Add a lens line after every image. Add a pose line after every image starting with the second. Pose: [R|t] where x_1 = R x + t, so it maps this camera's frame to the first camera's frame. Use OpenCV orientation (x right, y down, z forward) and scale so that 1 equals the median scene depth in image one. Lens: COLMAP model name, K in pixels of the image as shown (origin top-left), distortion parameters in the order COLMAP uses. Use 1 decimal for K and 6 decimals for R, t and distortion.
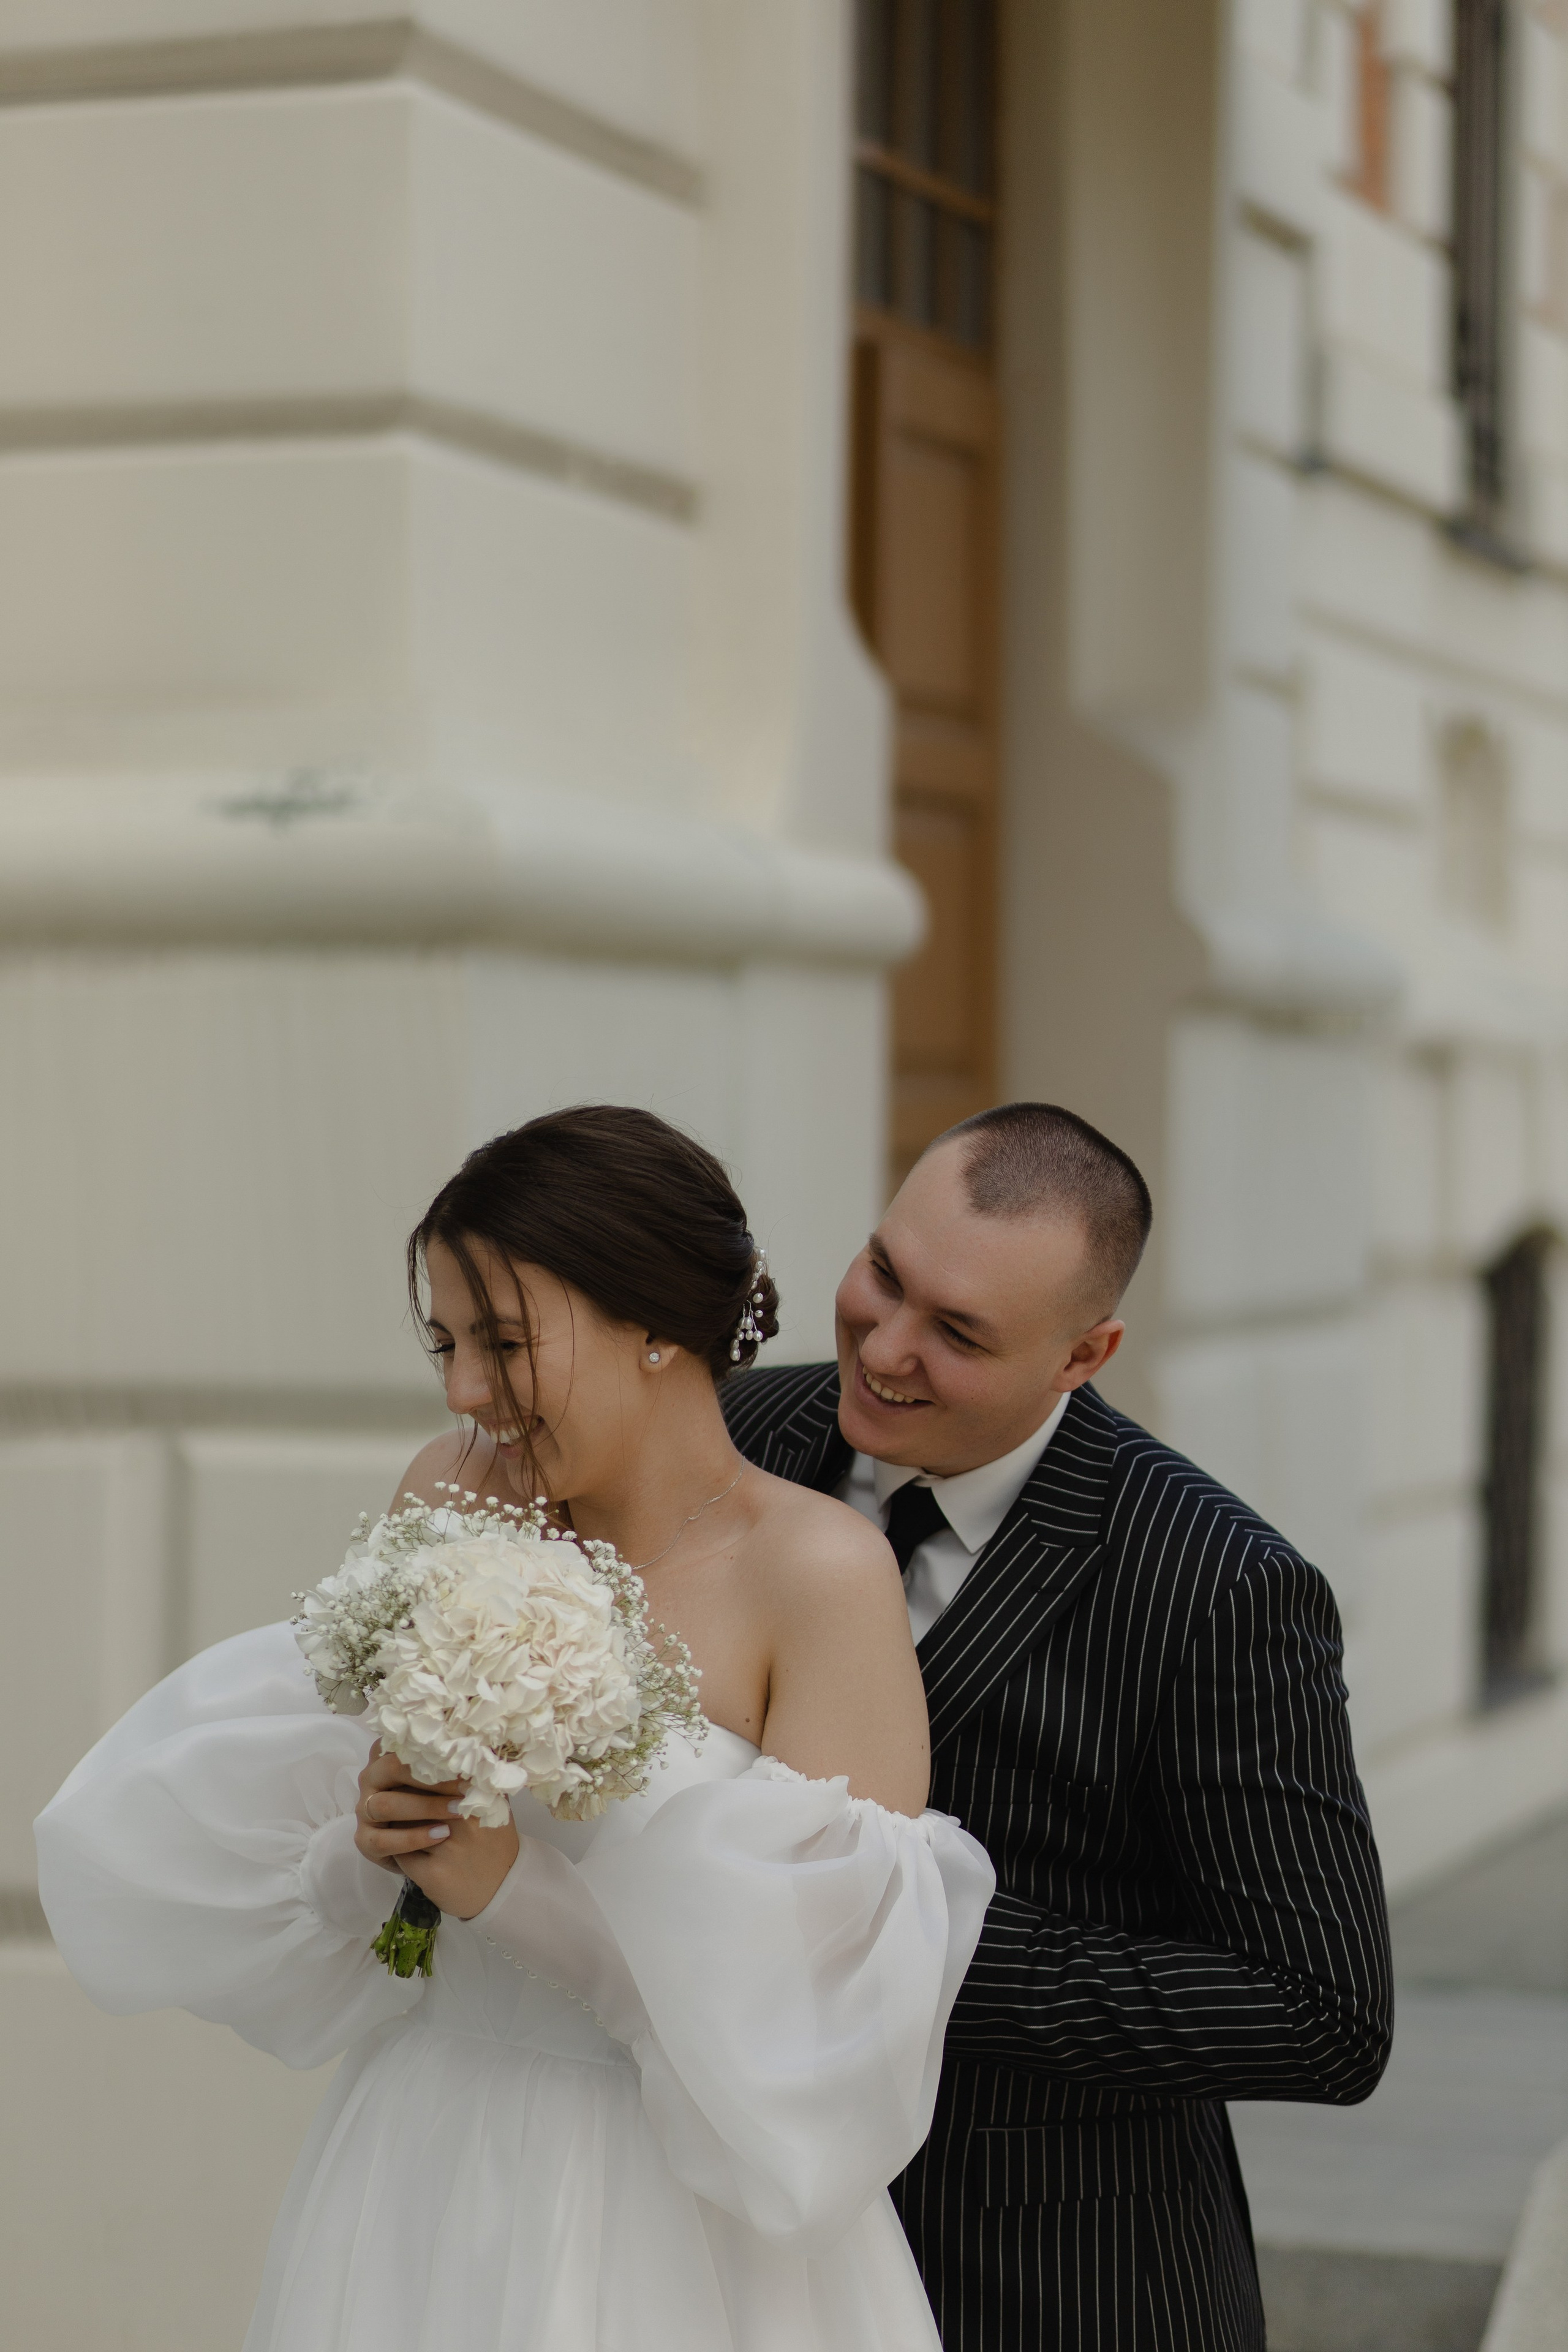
lens RADIAL K [[5791.2, 0, 784.1], [0, 5791.2, 1138.4], [0, 0, 1]] dist [0.043091, 0.688478]
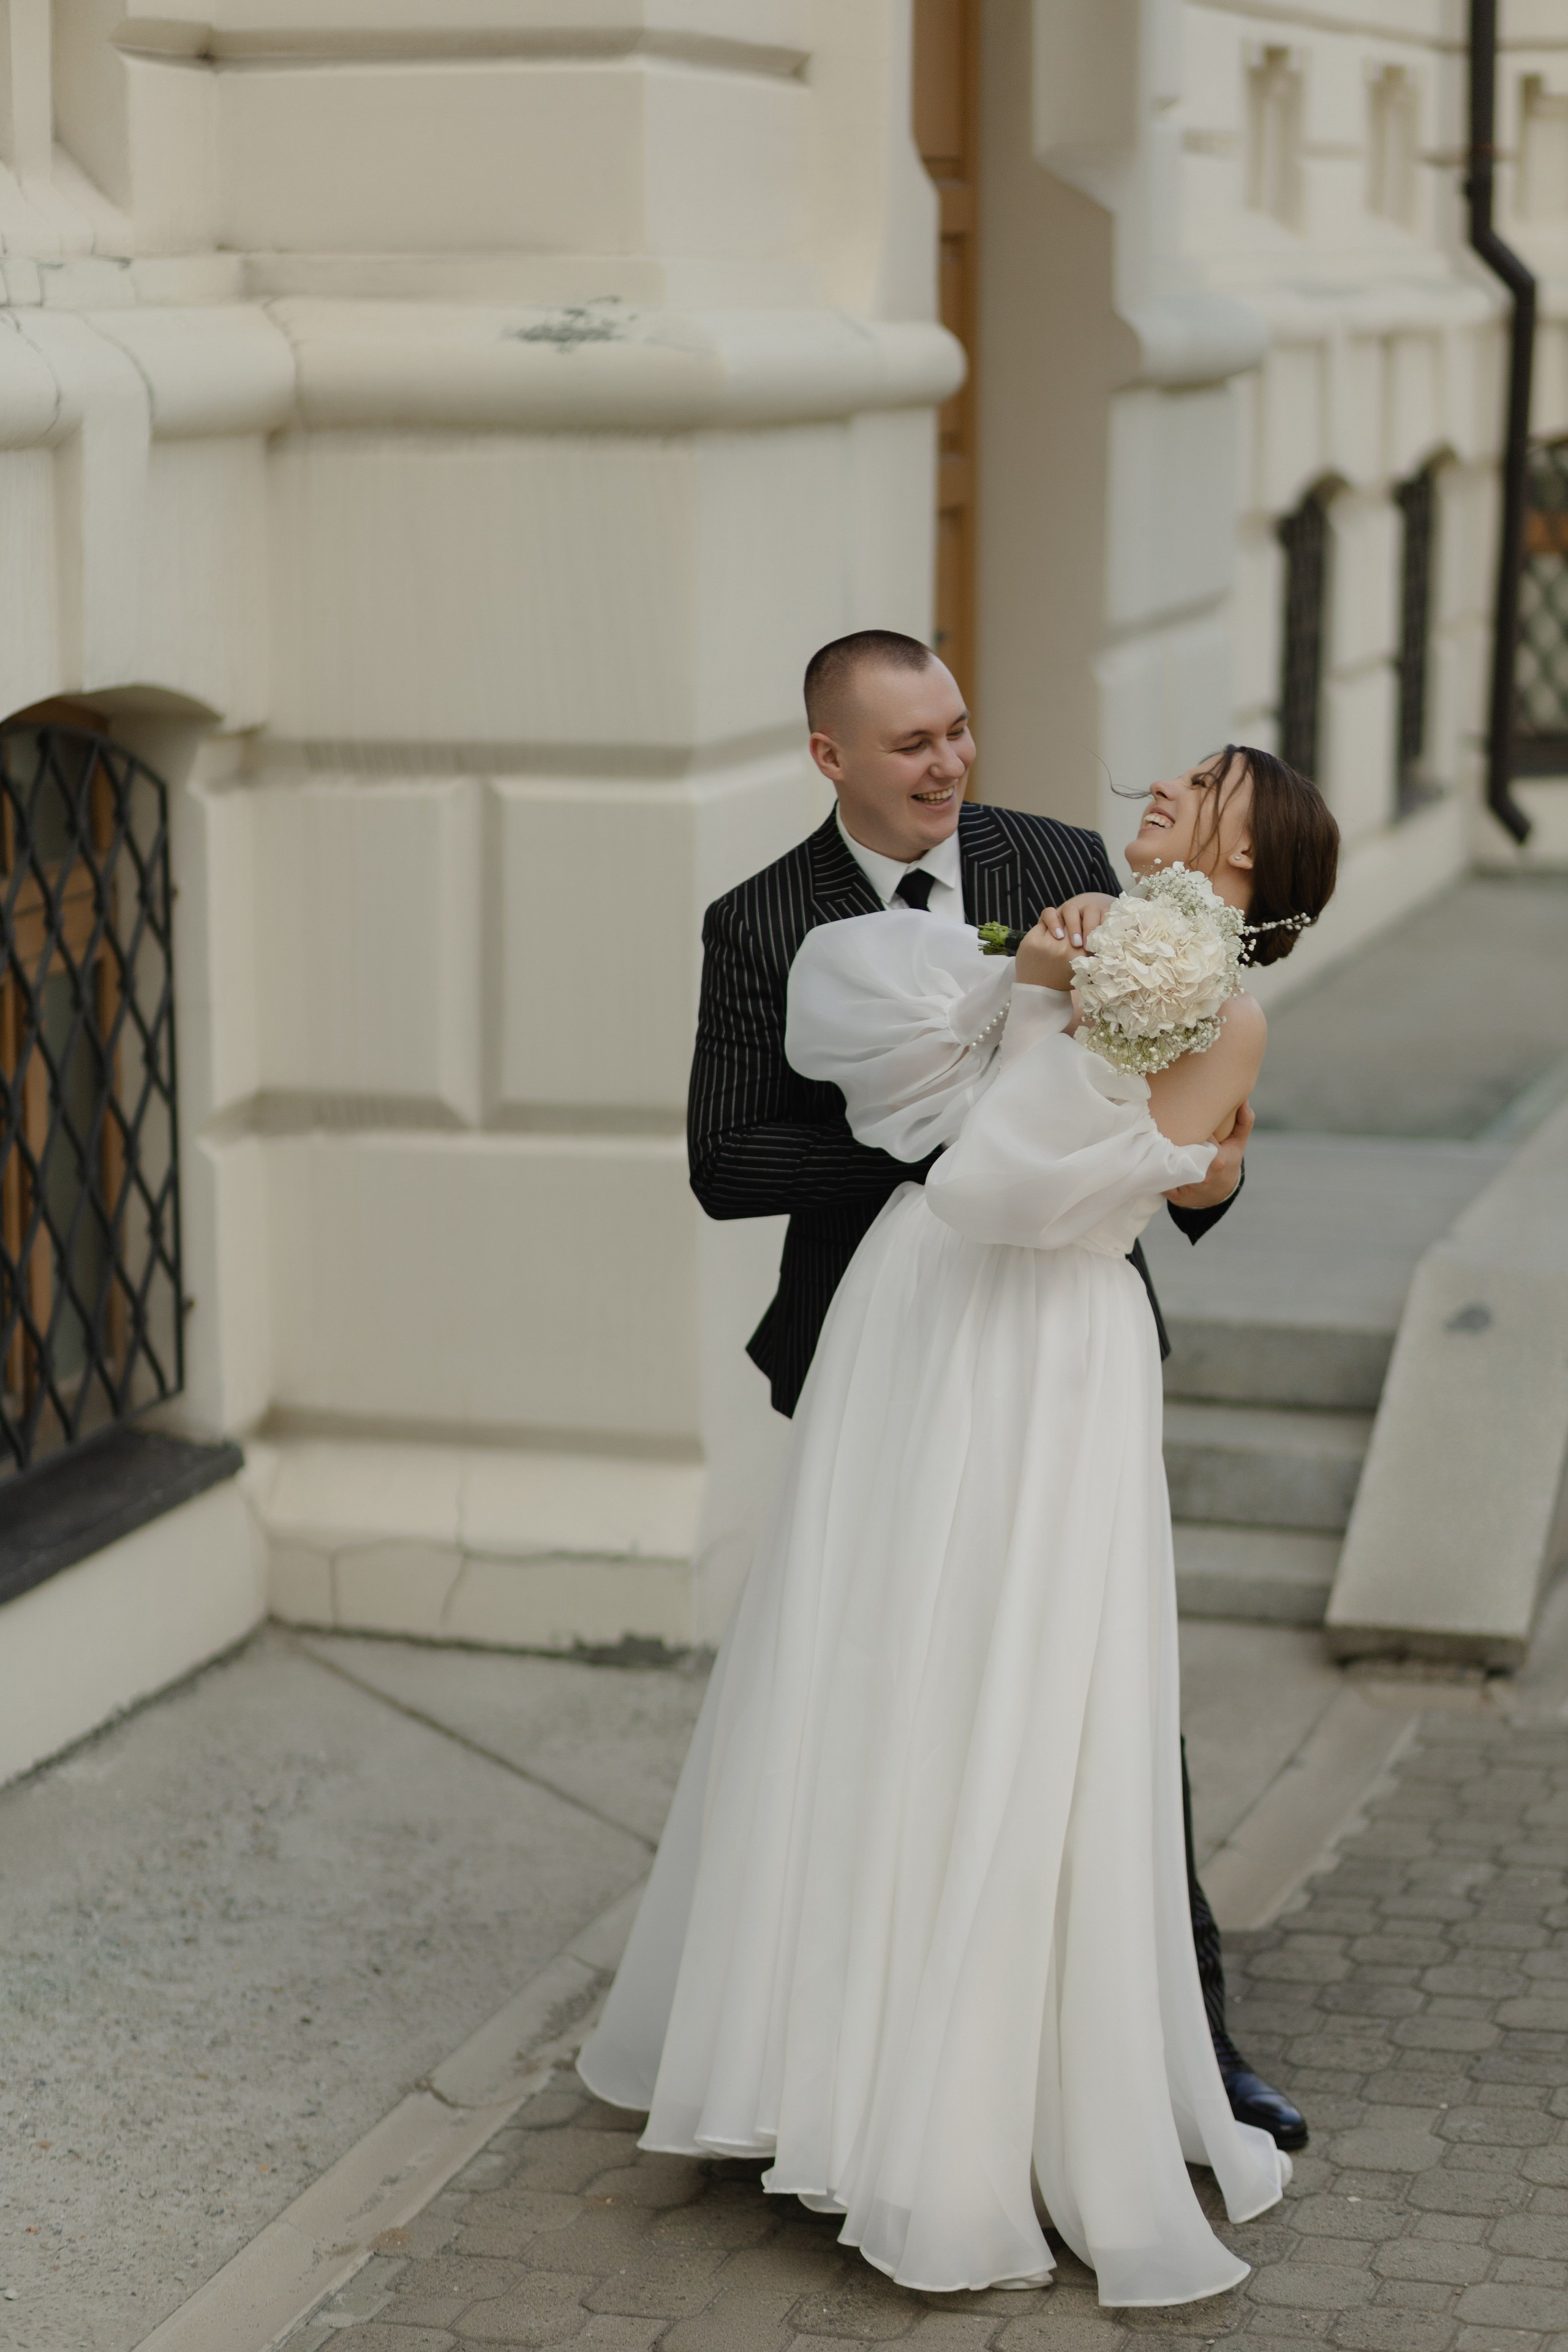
lens RADIAL K [[5681.3, 0, 741.0], [0, 5681.3, 1174.6], [0, 0, 1]] dist [0.001332, -0.158854]
pose [[0.998750, -0.015441, 0.047541, -0.090197], [0.007551, 0.986784, 0.161868, -0.063502], [-0.049413, -0.161307, 0.985667, -0.320711]]
